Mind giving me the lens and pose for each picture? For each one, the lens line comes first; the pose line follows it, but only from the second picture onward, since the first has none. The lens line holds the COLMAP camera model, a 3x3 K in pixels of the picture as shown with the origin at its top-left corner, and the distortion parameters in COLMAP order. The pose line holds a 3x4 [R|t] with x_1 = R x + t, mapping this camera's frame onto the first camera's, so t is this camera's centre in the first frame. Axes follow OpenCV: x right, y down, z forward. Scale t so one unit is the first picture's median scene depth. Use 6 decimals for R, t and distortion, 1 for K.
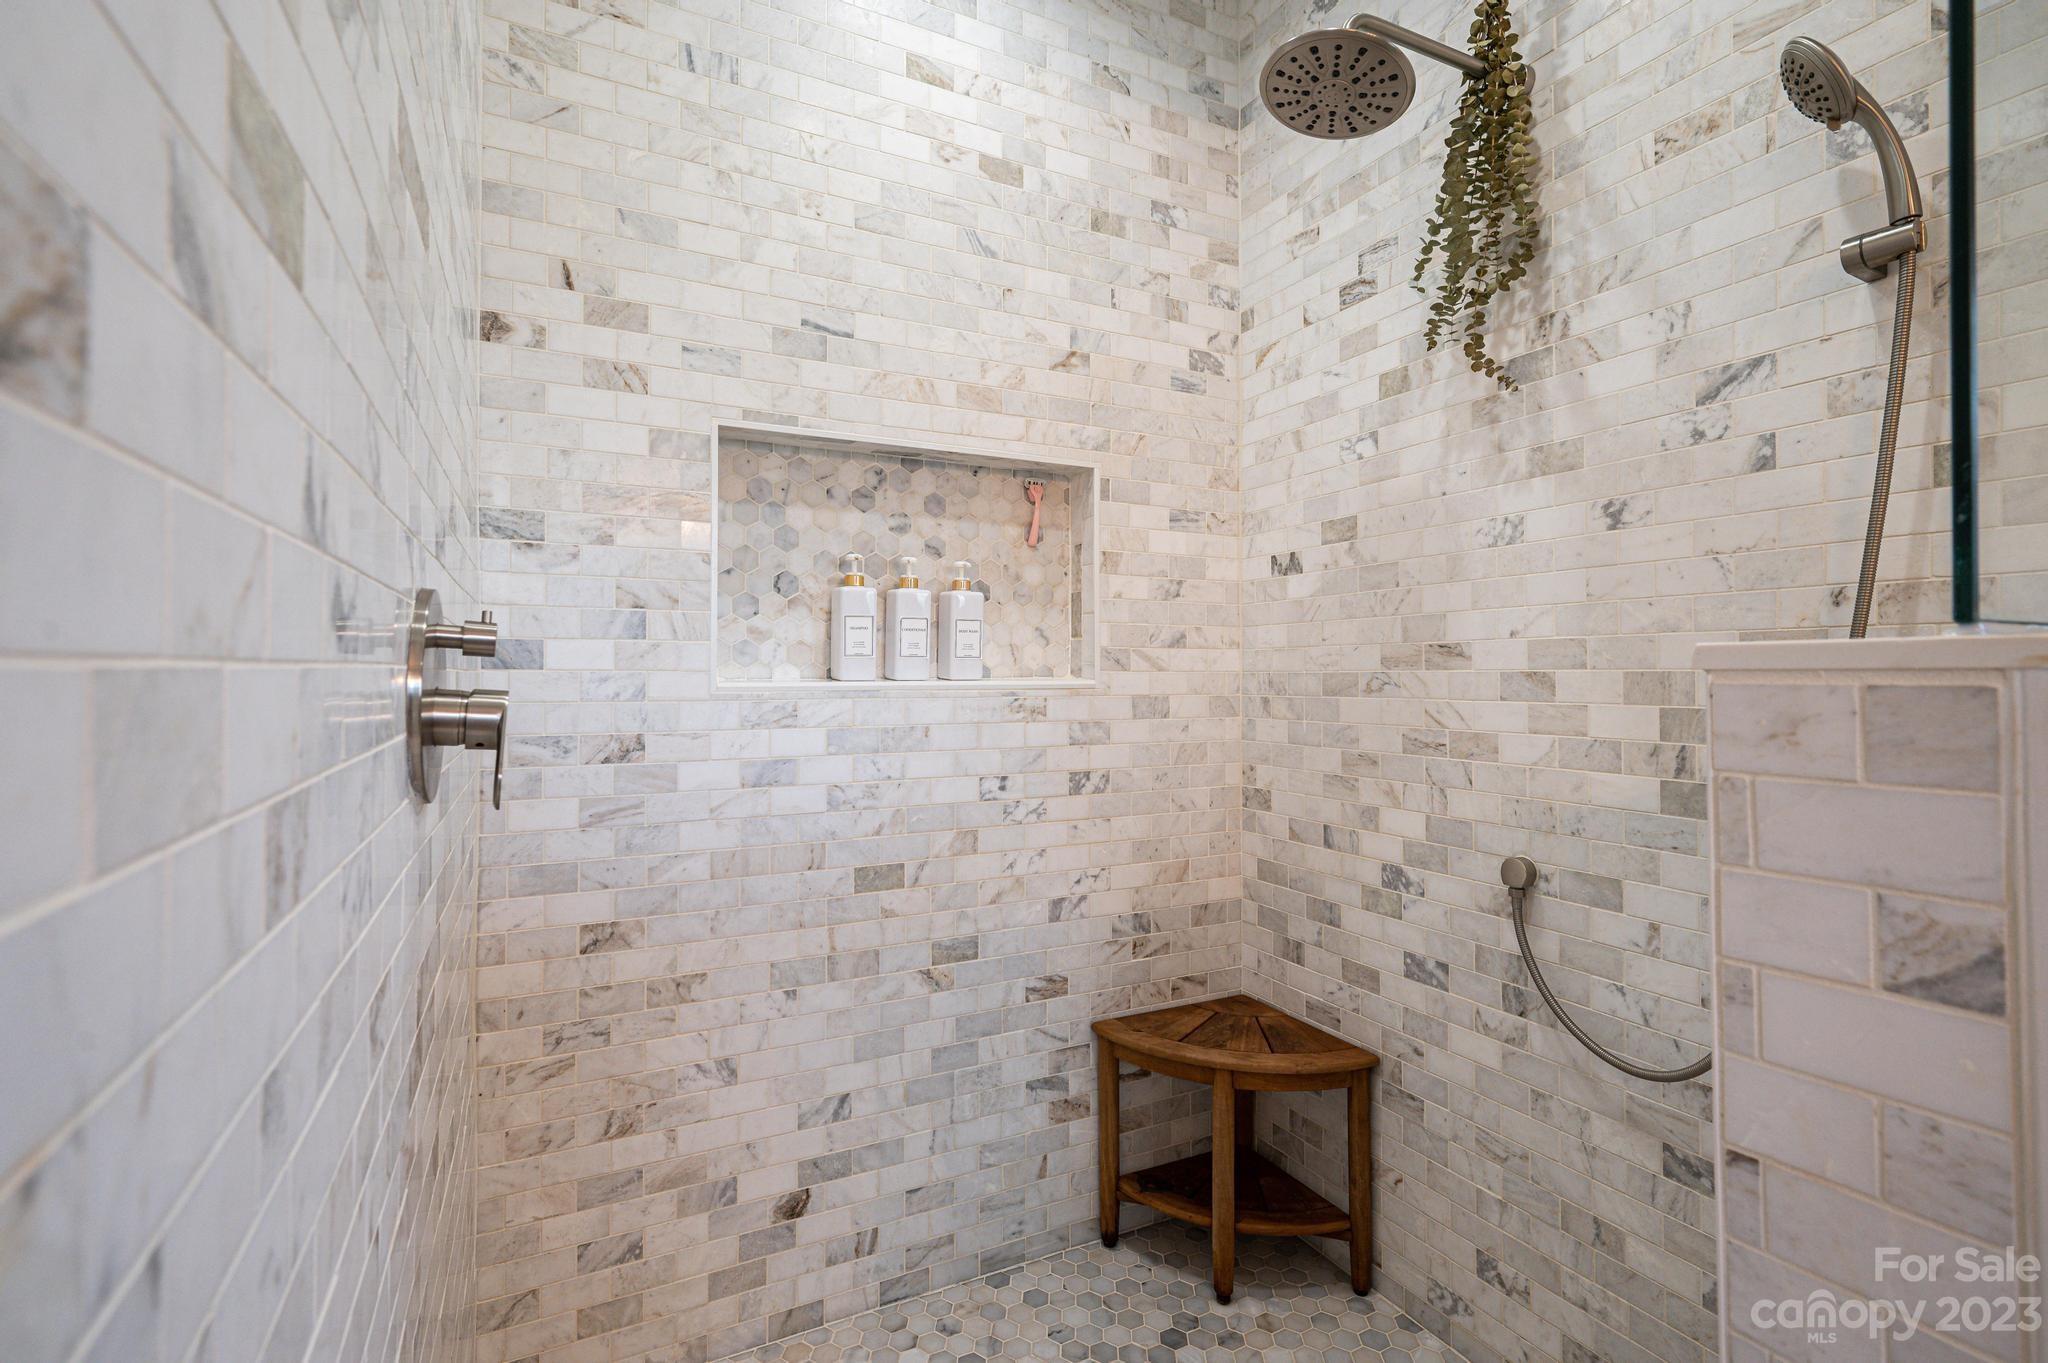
lens RADIAL K [[942.4, 0, 1019.8], [0, 942.4, 661.5], [0, 0, 1]] dist [0.000227, -0.000226]
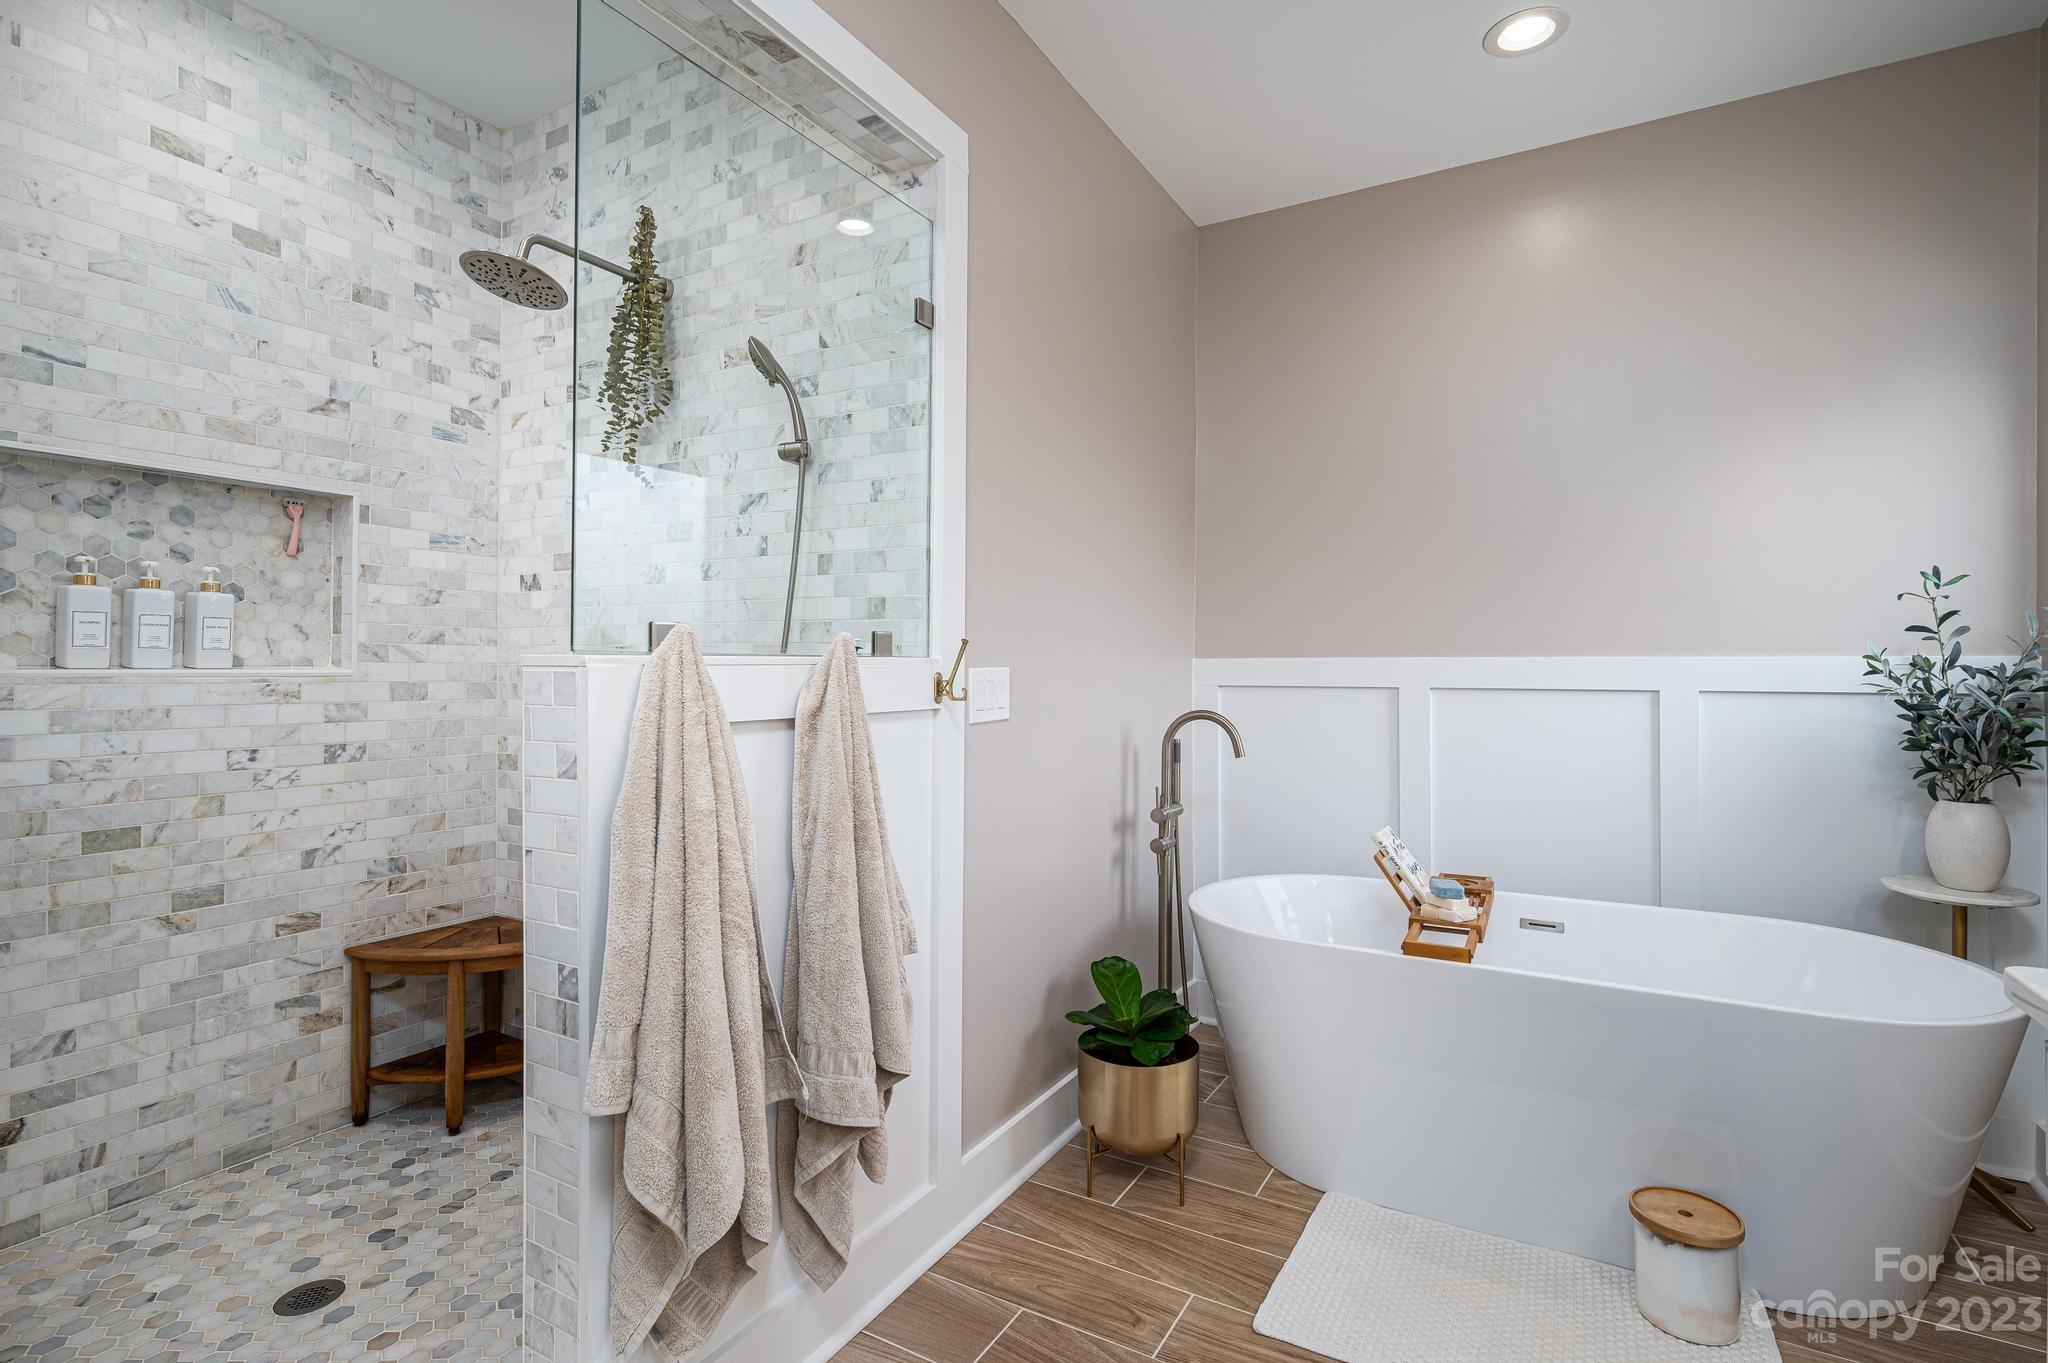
lens RADIAL K [[991.2, 0, 1032.5], [0, 991.2, 662.0], [0, 0, 1]] dist [-0.000164, 0.000352]
pose [[0.836014, 0.010255, 0.548612, 0.120537], [-0.015717, 0.999863, 0.005260, -0.011479], [-0.548482, -0.013020, 0.836061, -0.604338]]
